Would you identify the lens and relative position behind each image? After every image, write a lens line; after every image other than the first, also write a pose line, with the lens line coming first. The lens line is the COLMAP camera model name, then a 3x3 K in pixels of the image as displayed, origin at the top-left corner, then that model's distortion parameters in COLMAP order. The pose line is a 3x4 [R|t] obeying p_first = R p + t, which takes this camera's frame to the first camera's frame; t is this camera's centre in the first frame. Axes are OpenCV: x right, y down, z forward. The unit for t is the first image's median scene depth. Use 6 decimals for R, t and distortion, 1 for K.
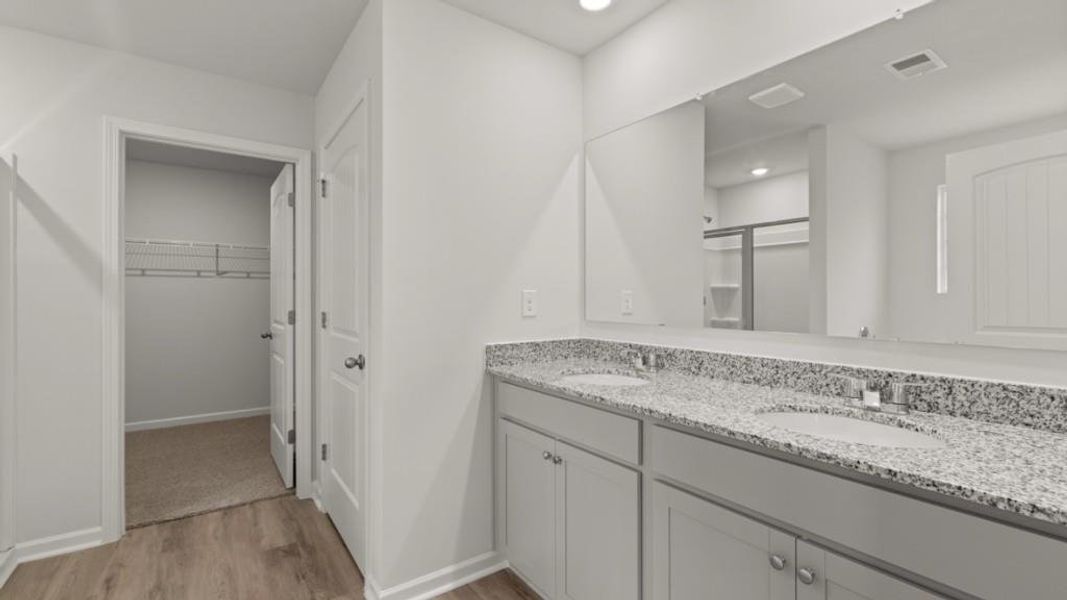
lens RADIAL K [[465.3, 0, 536.2], [0, 465.3, 304.5], [0, 0, 1]] dist [-0.008376, 0.000002]
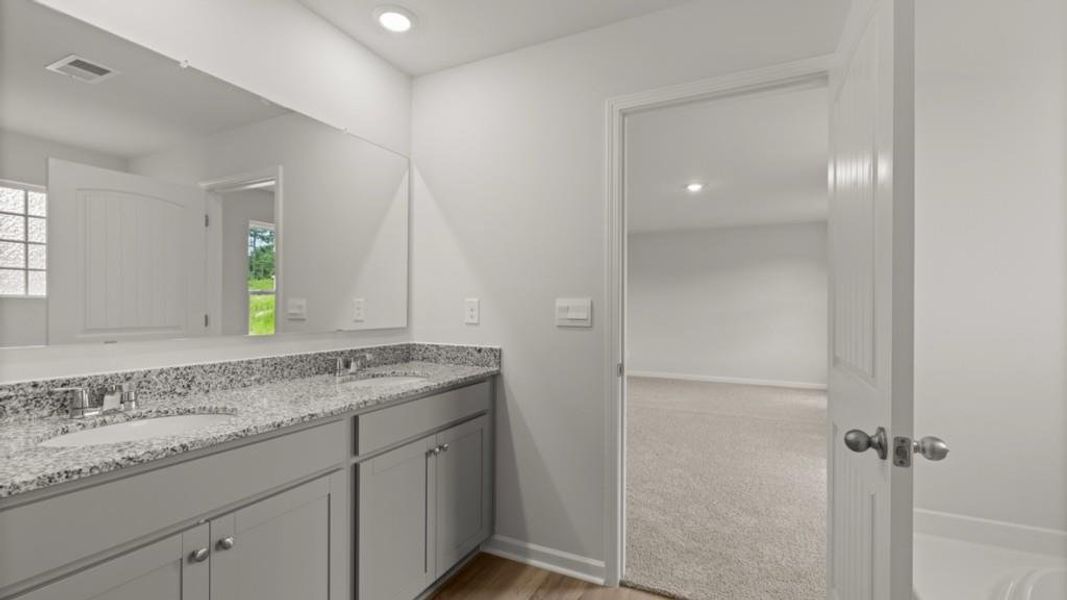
lens RADIAL K [[465.3, 0, 534.6], [0, 465.3, 300.5], [0, 0, 1]] dist [-0.008376, 0.000002]
pose [[-0.482481, 0.005157, 0.875891, -0.775546], [0.003565, 0.999986, -0.003924, -0.017223], [-0.875899, 0.001230, -0.482493, 0.935831]]
